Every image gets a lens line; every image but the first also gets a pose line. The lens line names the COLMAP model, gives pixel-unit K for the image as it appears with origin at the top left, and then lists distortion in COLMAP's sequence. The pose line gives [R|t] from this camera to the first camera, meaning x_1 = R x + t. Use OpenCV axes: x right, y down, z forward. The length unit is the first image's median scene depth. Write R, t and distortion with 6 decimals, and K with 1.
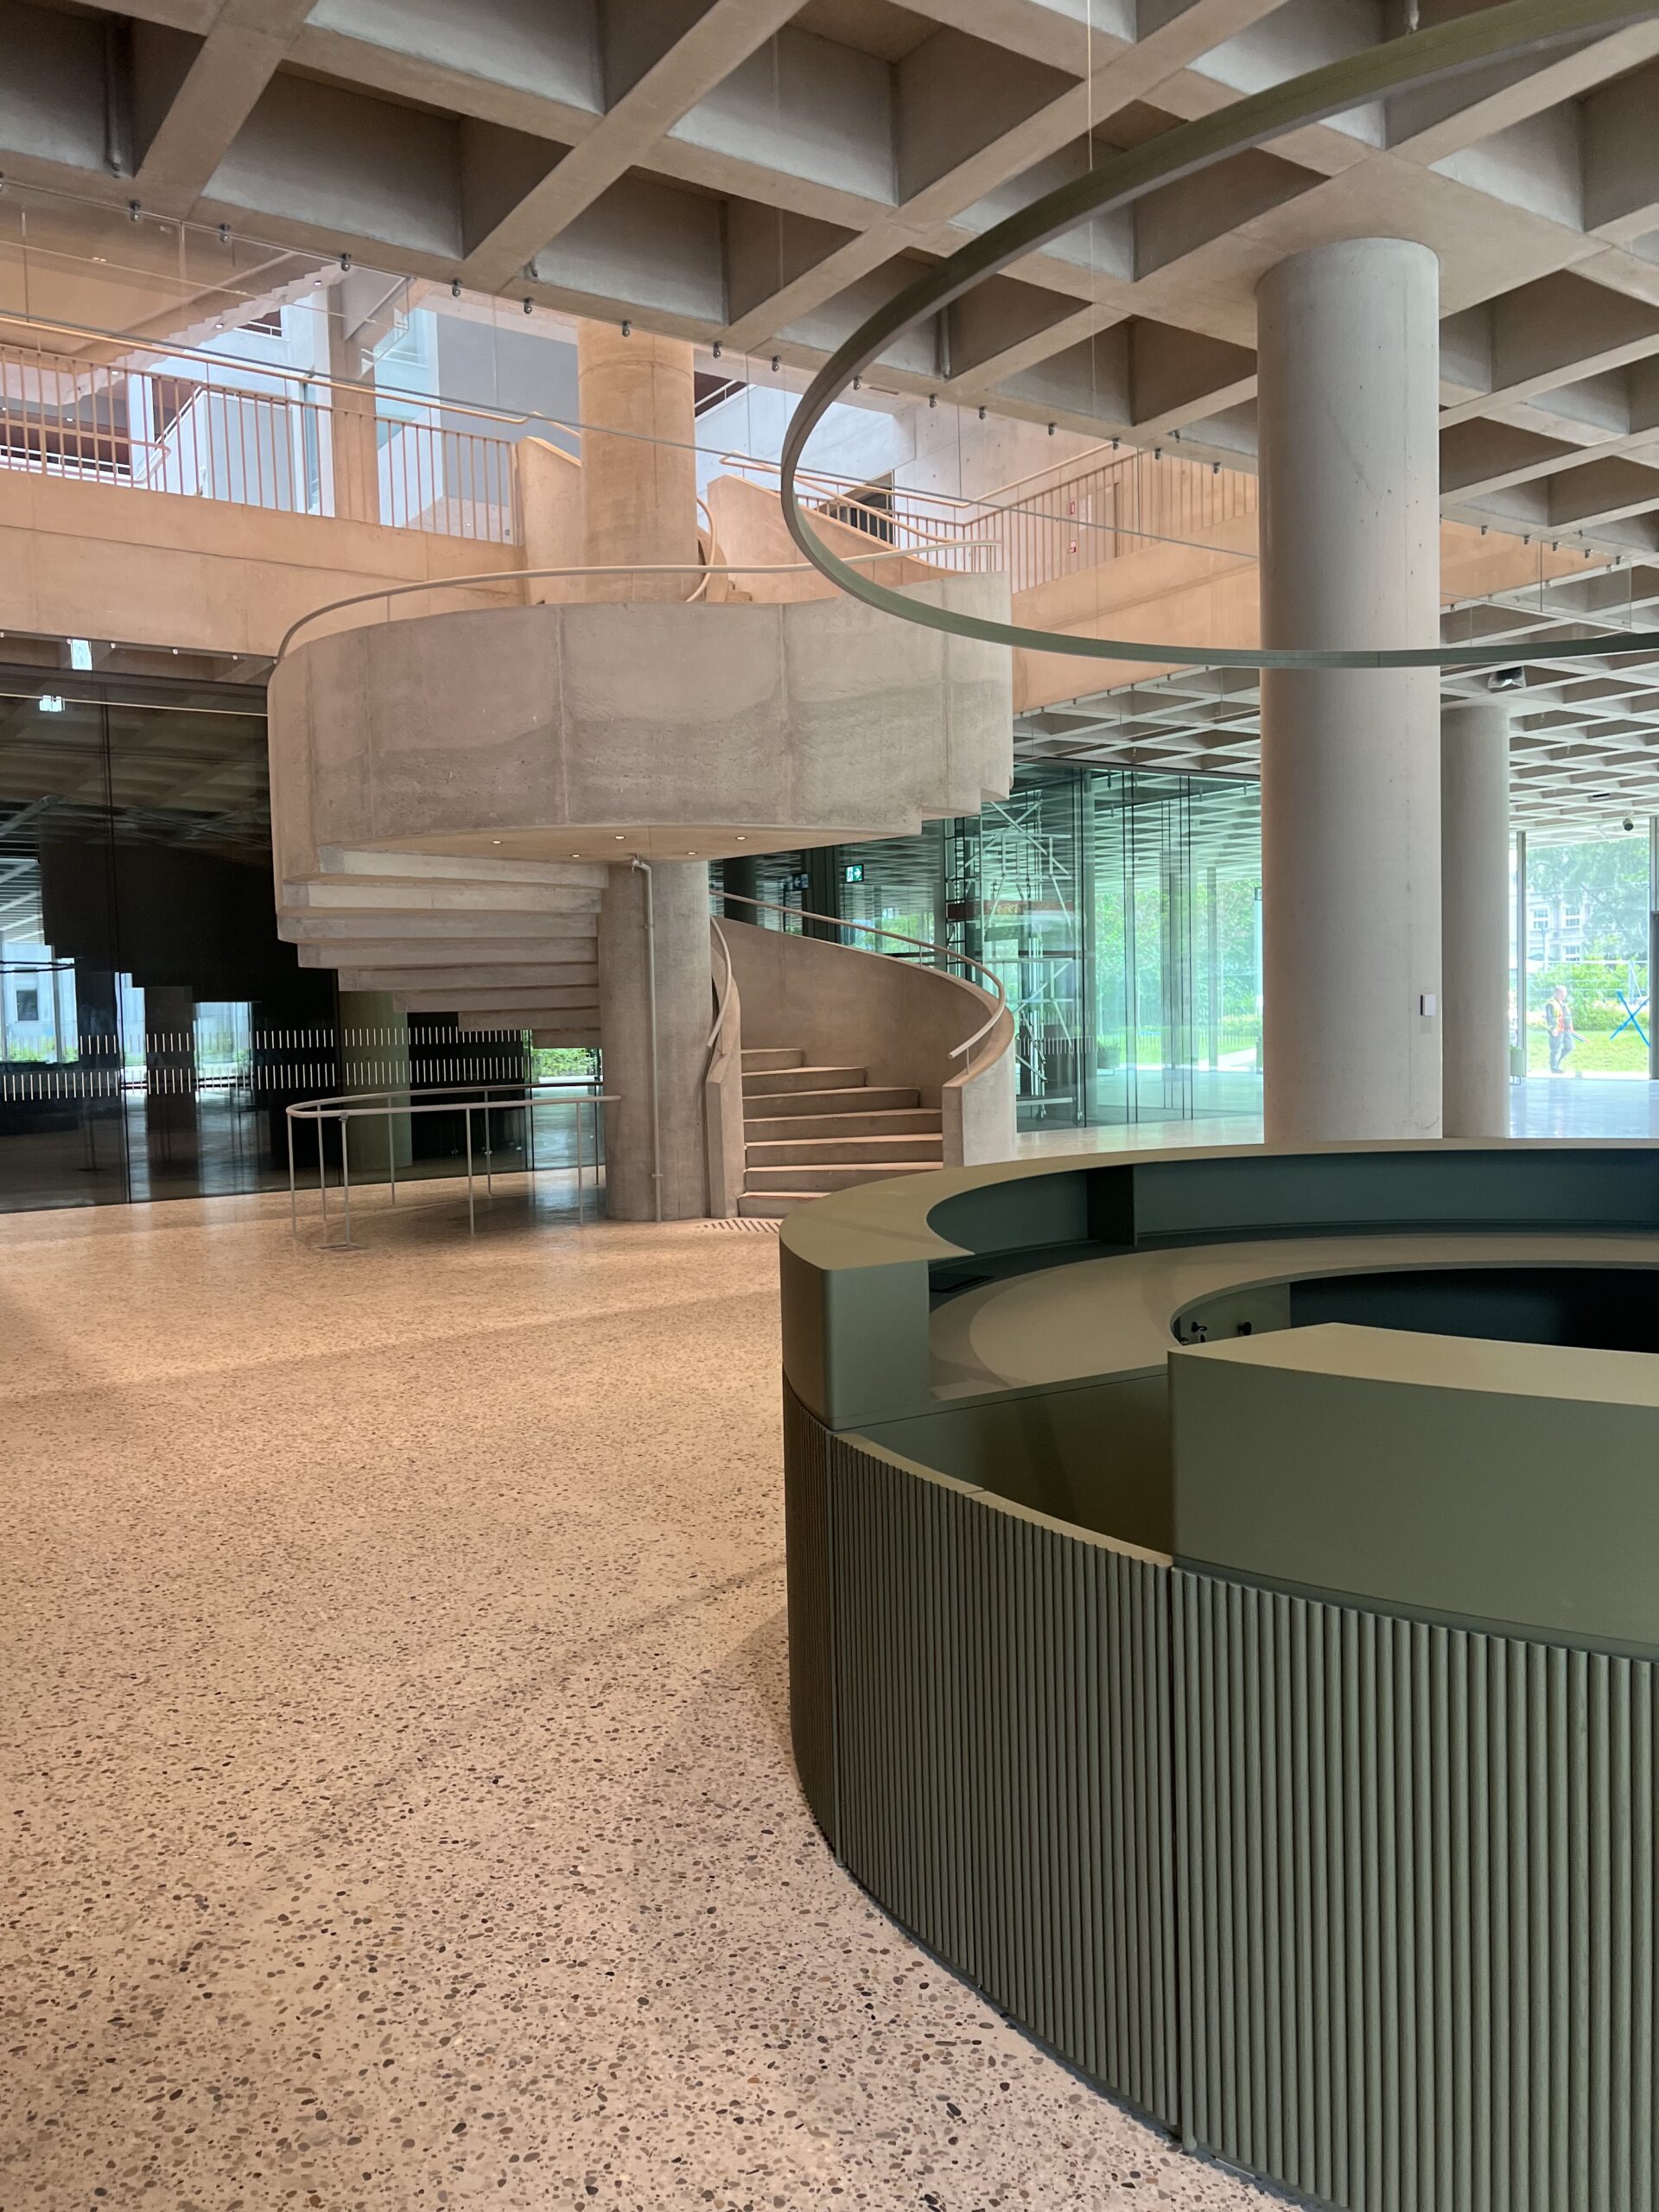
lens RADIAL K [[1670.9, 0, 787.7], [0, 1670.9, 1118.4], [0, 0, 1]] dist [0.034331, -0.040175]
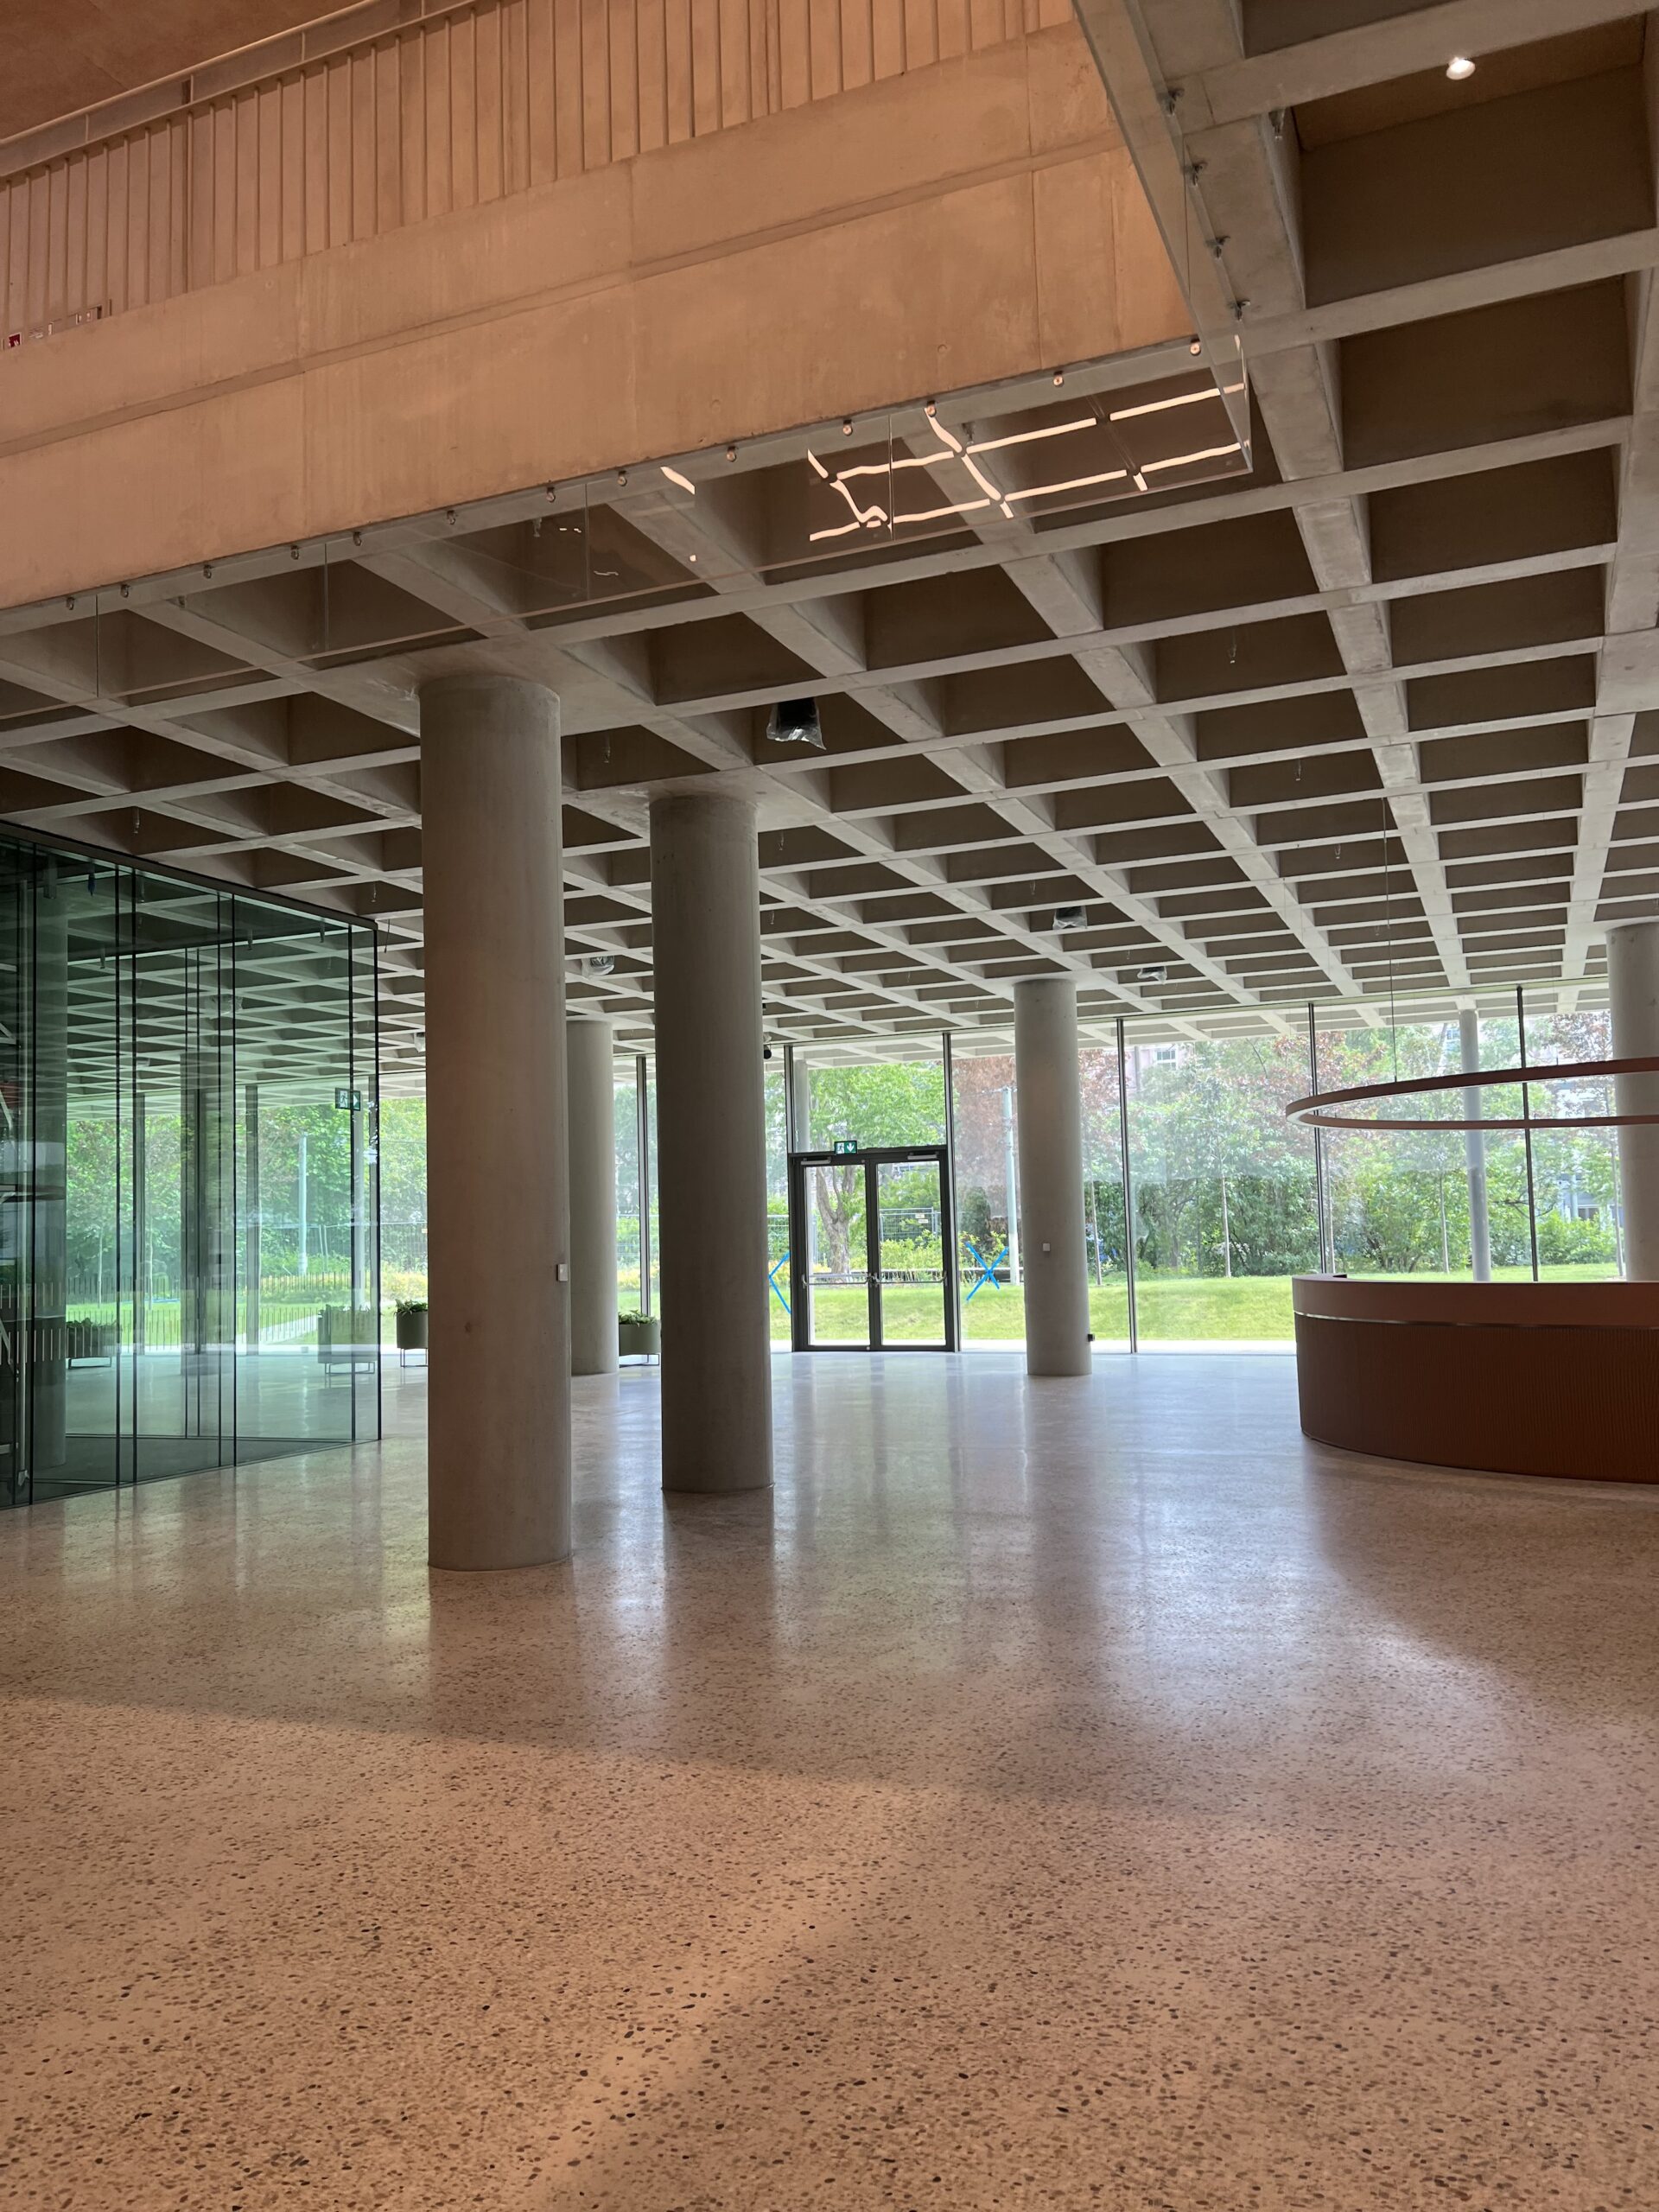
lens RADIAL K [[1670.9, 0, 847.9], [0, 1670.9, 1121.4], [0, 0, 1]] dist [0.034331, -0.040175]
pose [[0.827345, 0.039281, 0.560319, 0.233662], [0.044276, 0.989887, -0.134772, -0.085149], [-0.559946, 0.136311, 0.817239, 1.056633]]
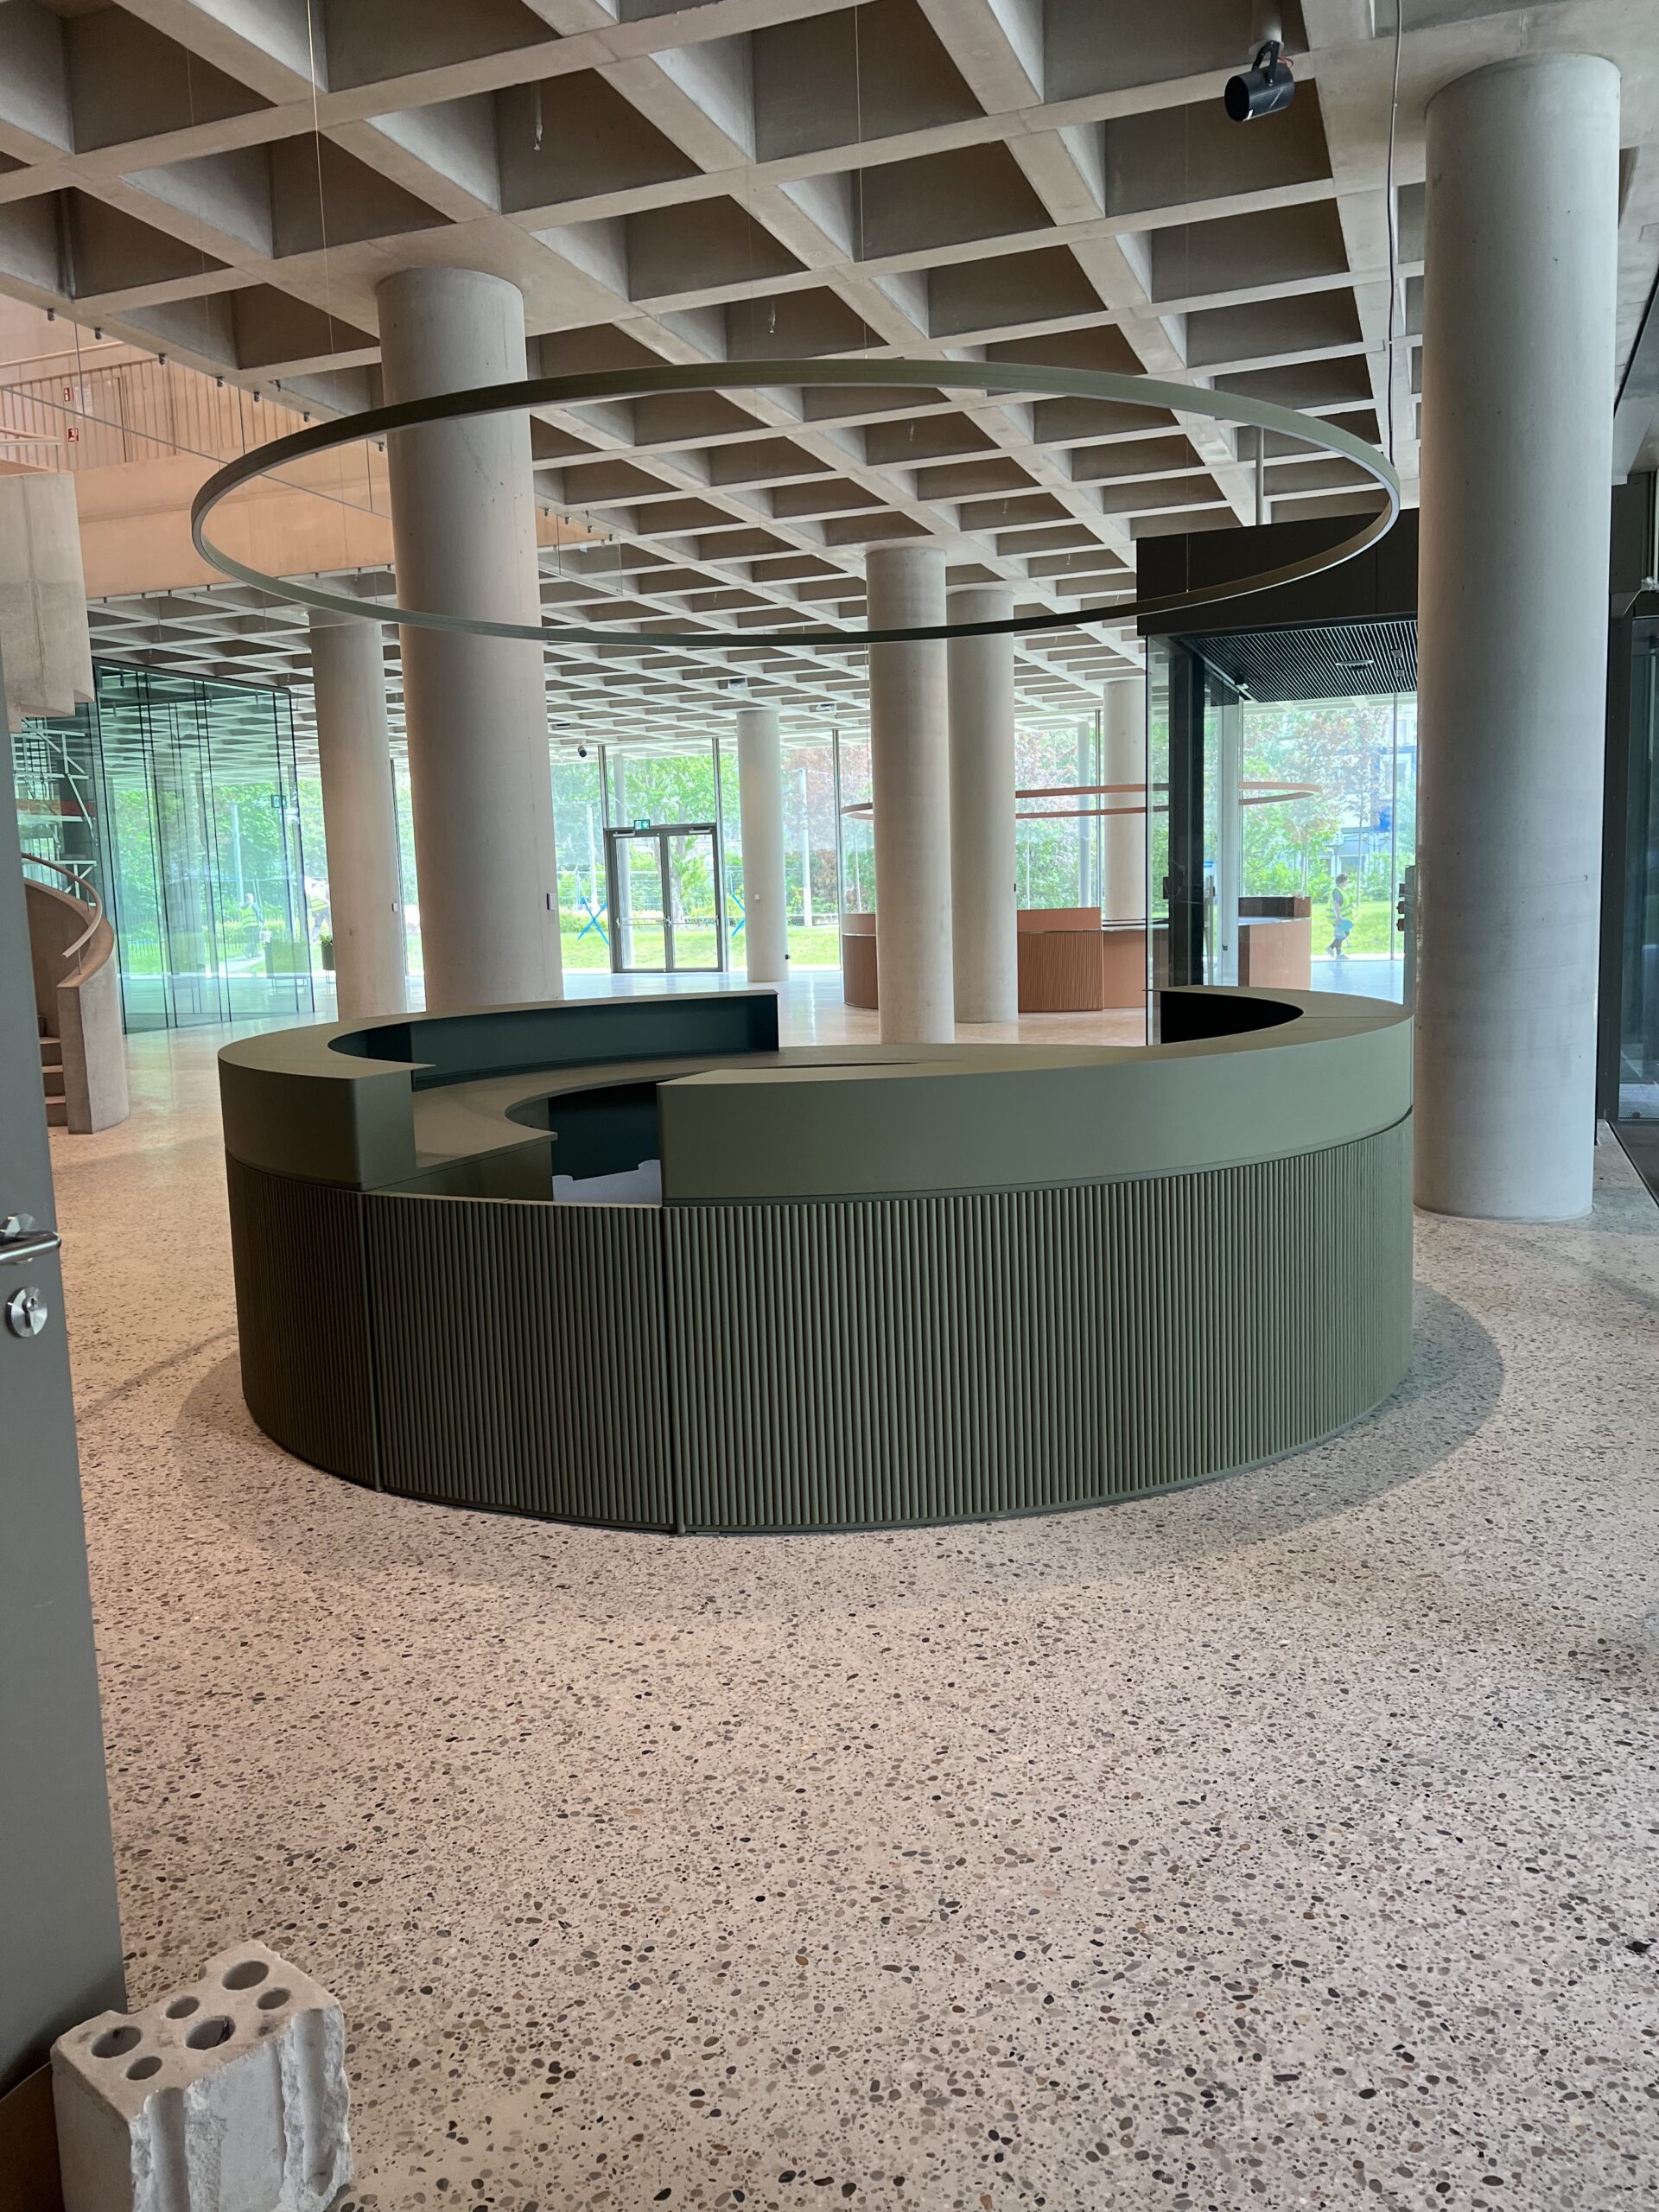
lens RADIAL K [[1670.9, 0, 818.6], [0, 1670.9, 1129.2], [0, 0, 1]] dist [0.034331, -0.040175]
pose [[0.815297, -0.082670, 0.573111, -0.166867], [0.048207, 0.996011, 0.075094, 0.017131], [-0.577032, -0.033596, 0.816030, -0.136484]]
